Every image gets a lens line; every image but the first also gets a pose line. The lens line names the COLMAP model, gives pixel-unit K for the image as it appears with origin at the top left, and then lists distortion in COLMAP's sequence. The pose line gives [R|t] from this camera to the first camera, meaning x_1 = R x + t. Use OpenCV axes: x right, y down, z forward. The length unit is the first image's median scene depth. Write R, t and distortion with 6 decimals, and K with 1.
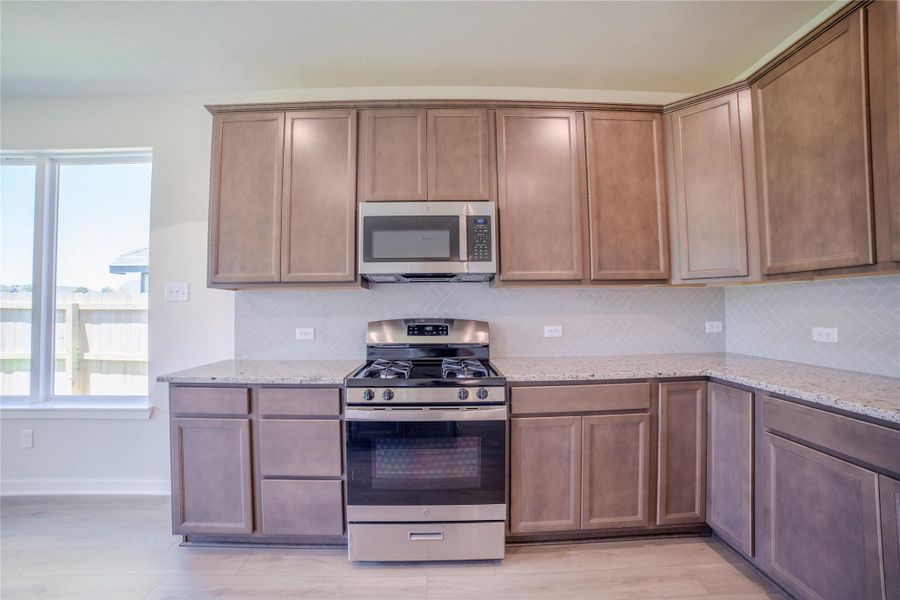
lens RADIAL K [[367.8, 0, 446.6], [0, 367.8, 299.8], [0, 0, 1]] dist [-0.110865, 0.039585]
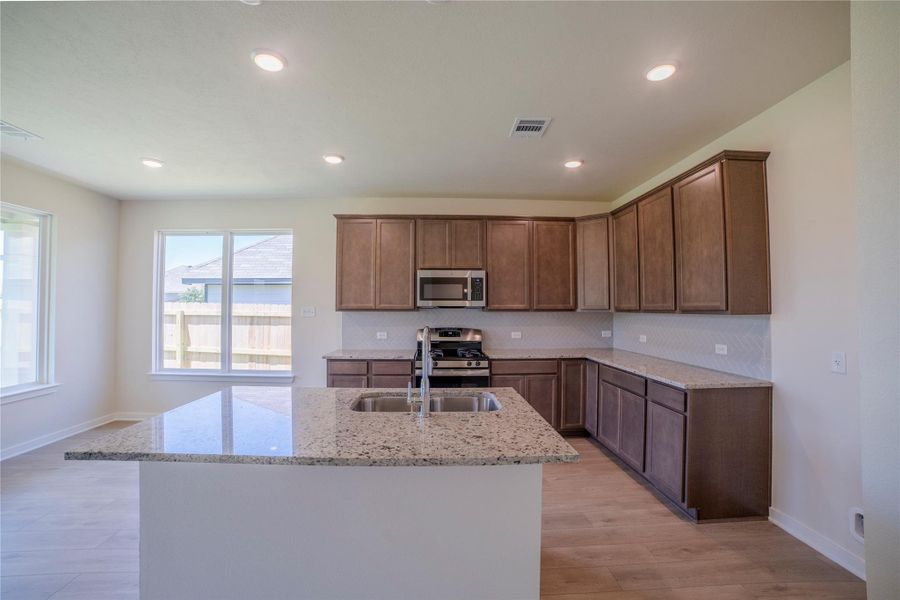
lens RADIAL K [[367.8, 0, 446.6], [0, 367.8, 299.8], [0, 0, 1]] dist [-0.110865, 0.039585]
pose [[0.999820, 0.011357, 0.015219, -0.107731], [-0.011360, 0.999935, 0.000144, -0.105237], [-0.015216, -0.000316, 0.999884, -1.005498]]
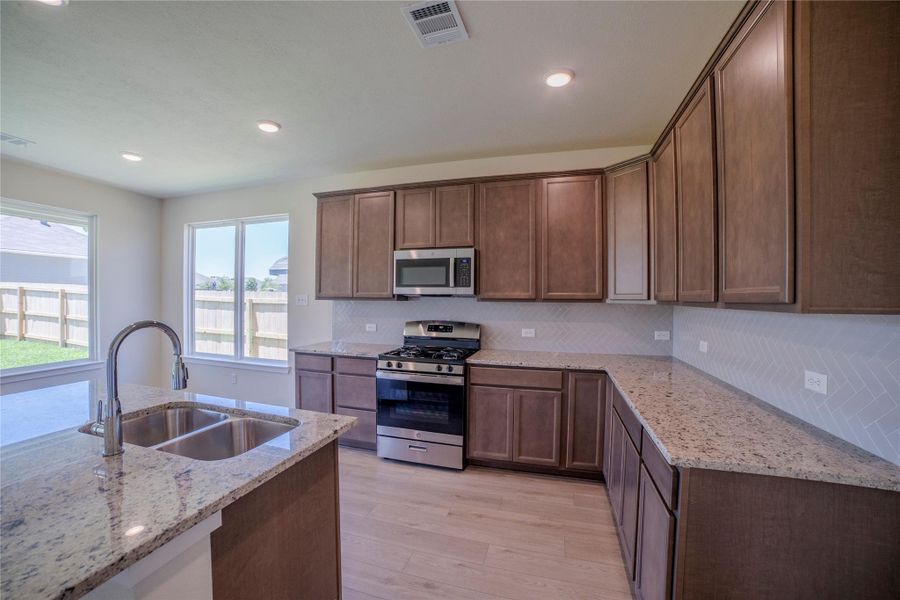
lens RADIAL K [[367.8, 0, 446.6], [0, 367.8, 299.8], [0, 0, 1]] dist [-0.110865, 0.039585]
pose [[0.949669, 0.017924, -0.312743, 0.507858], [-0.008476, 0.999466, 0.031544, -0.097747], [0.313141, -0.027306, 0.949314, -0.513019]]
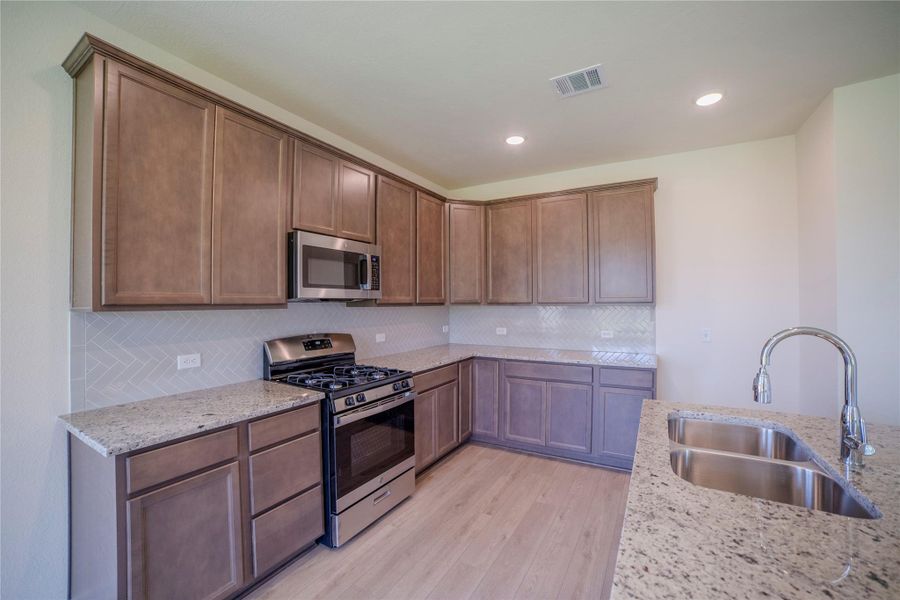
lens RADIAL K [[365.4, 0, 445.9], [0, 365.4, 300.7], [0, 0, 1]] dist [-0.097543, 0.030072]
pose [[0.527595, 0.011105, 0.849423, -0.887980], [-0.020924, 0.999781, -0.000075, -0.070021], [-0.849238, -0.017734, 0.527712, 0.072794]]
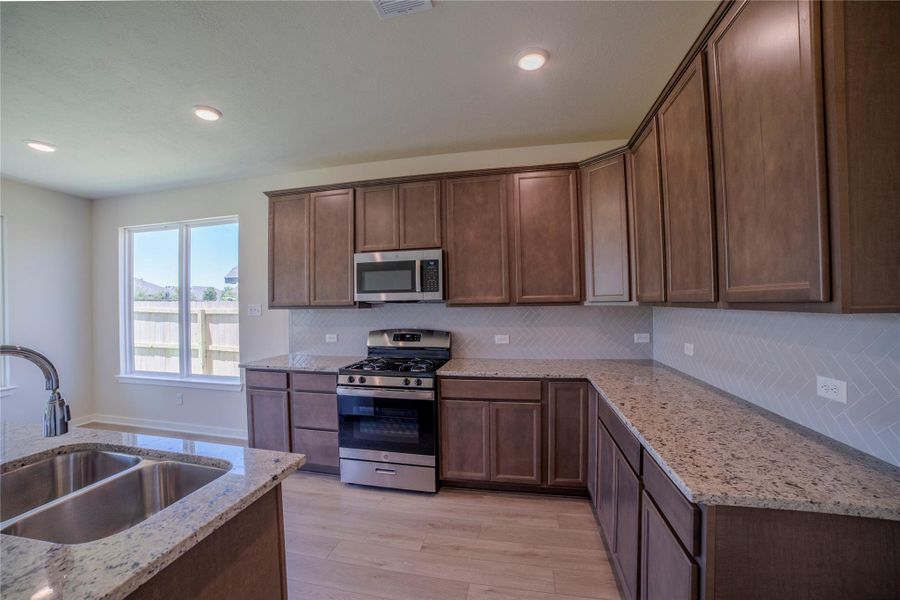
lens RADIAL K [[367.8, 0, 446.6], [0, 367.8, 299.8], [0, 0, 1]] dist [-0.110865, 0.039585]
pose [[0.973433, -0.007964, -0.228834, 0.472291], [0.012298, 0.999771, 0.017522, -0.096264], [0.228642, -0.019871, 0.973308, -0.388165]]
